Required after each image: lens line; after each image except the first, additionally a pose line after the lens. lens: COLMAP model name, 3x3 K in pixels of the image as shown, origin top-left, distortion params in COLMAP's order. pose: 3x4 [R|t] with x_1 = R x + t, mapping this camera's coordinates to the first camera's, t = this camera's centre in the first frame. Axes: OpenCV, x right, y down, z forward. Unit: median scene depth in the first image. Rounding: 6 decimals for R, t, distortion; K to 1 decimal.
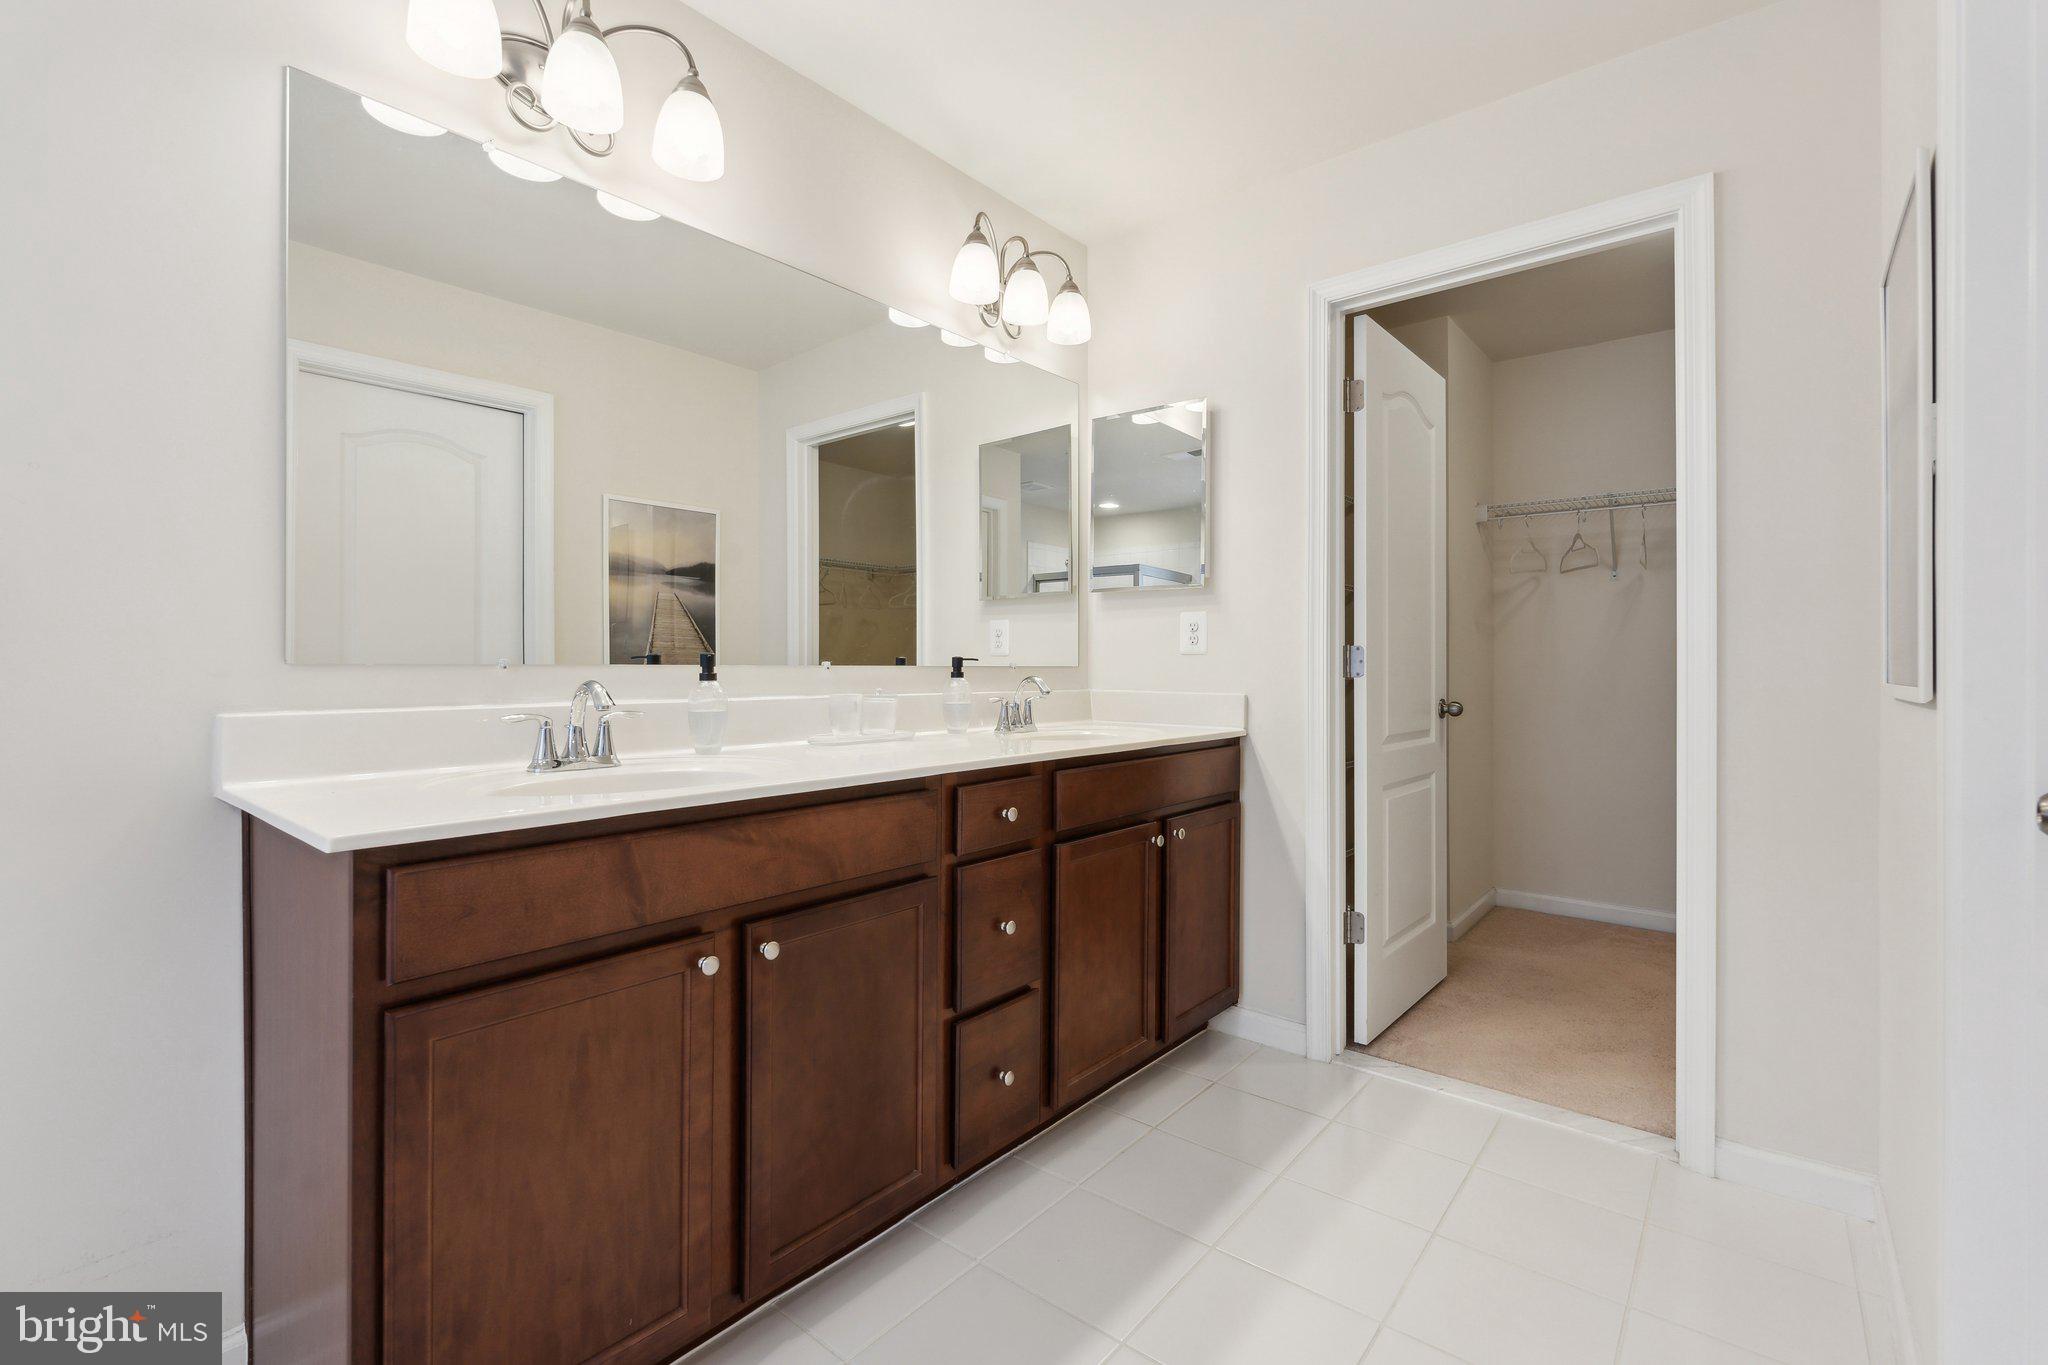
lens RADIAL K [[914.3, 0, 1024.2], [0, 914.3, 671.2], [0, 0, 1]] dist [0.002571, 0.000890]
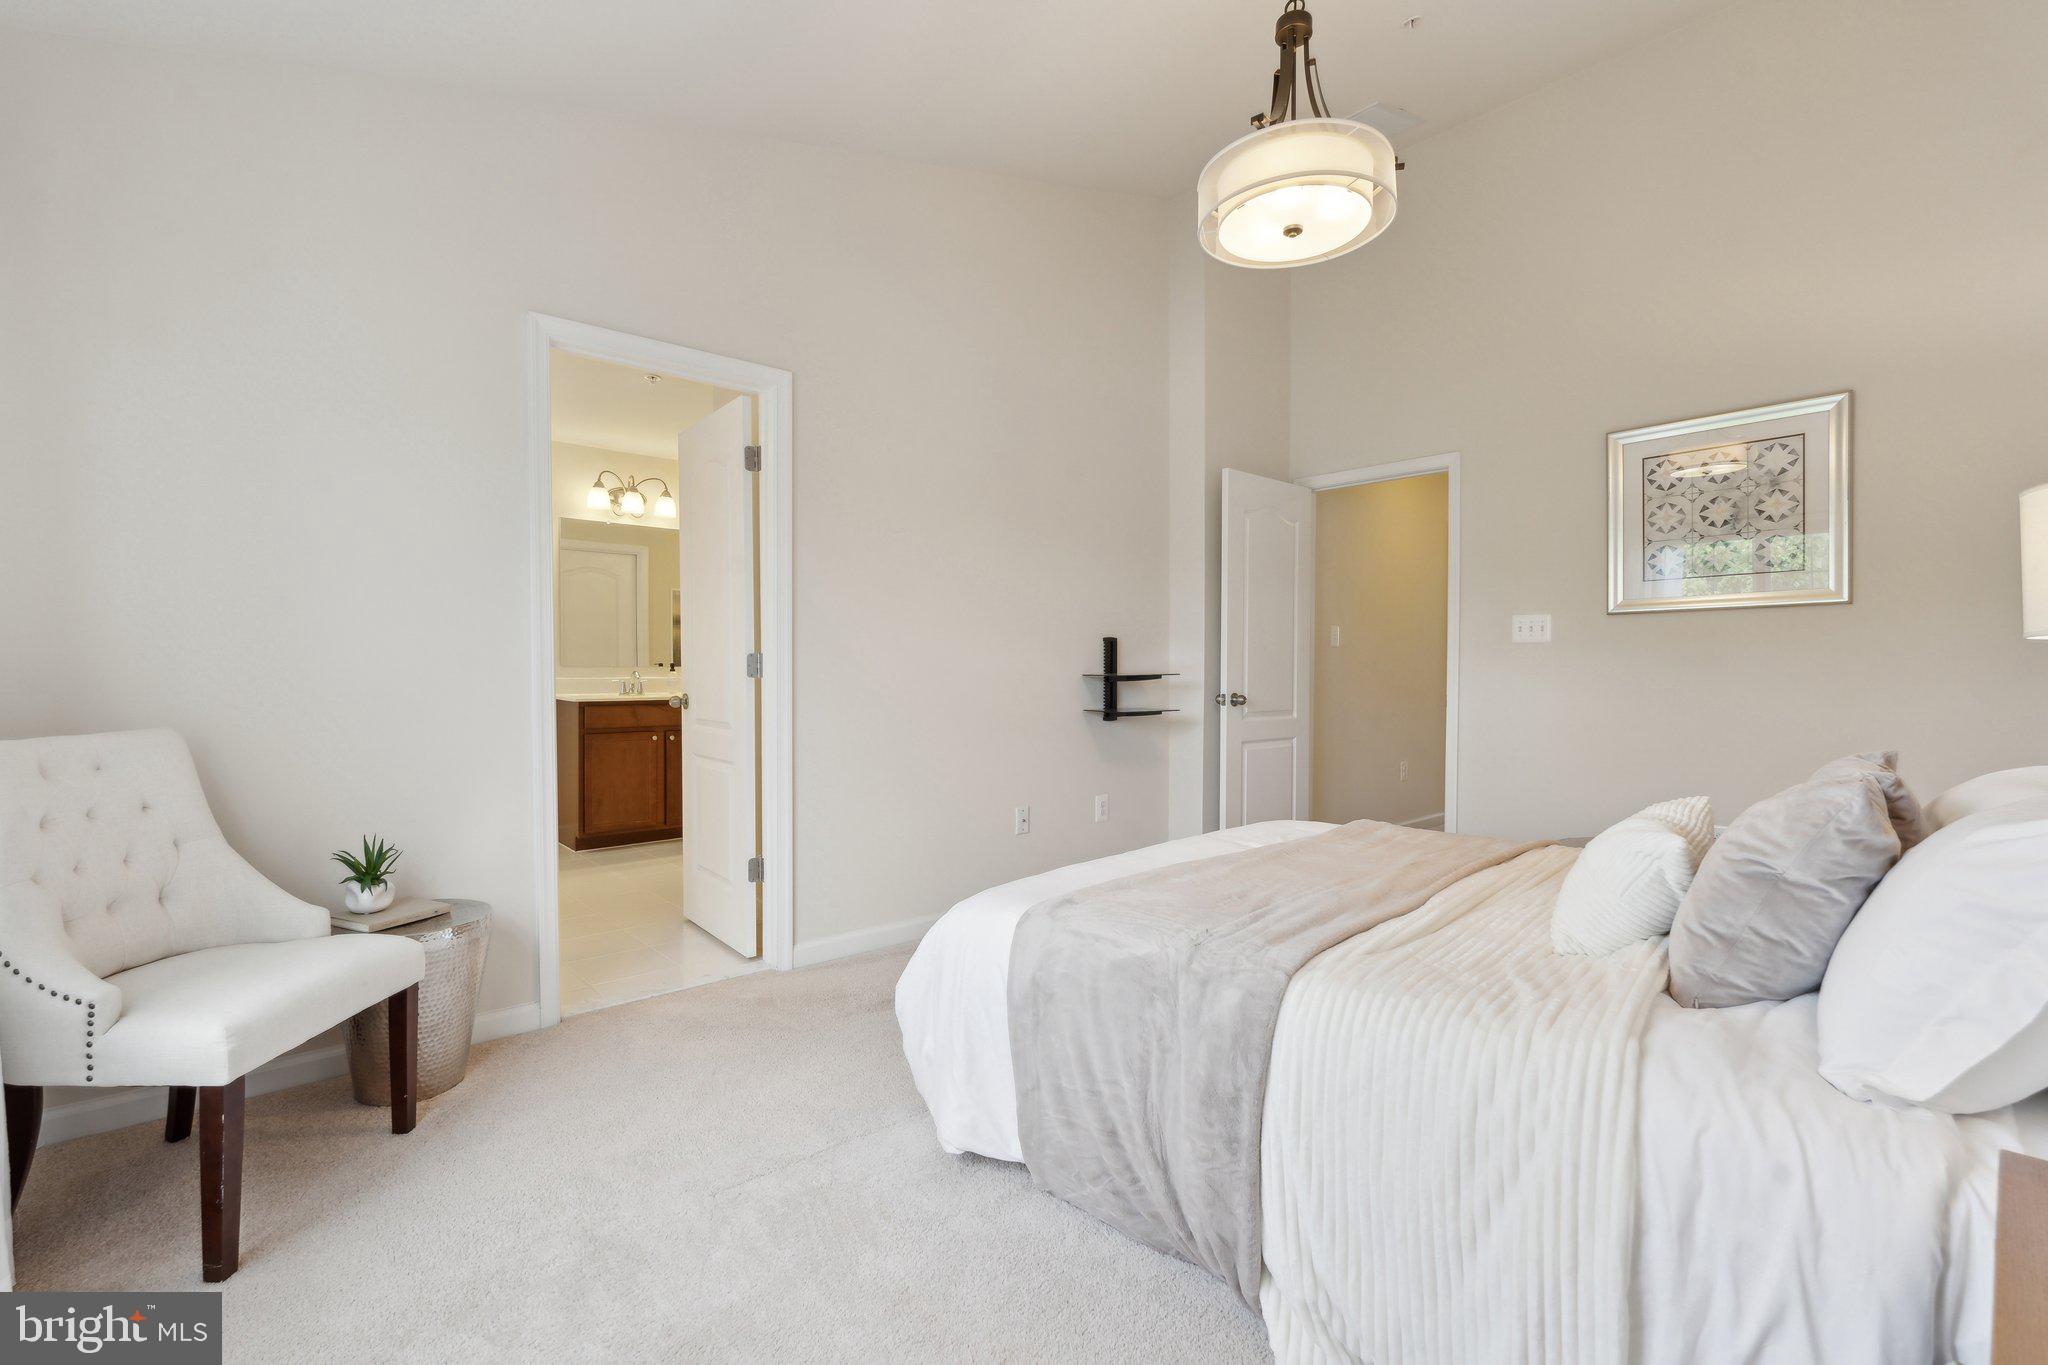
lens RADIAL K [[914.3, 0, 1025.4], [0, 914.3, 679.2], [0, 0, 1]] dist [0.002571, 0.000890]
pose [[0.989410, 0.000782, -0.145144, 2.119016], [0.000418, 0.999966, 0.008235, 0.021978], [0.145145, -0.008209, 0.989376, -3.159275]]
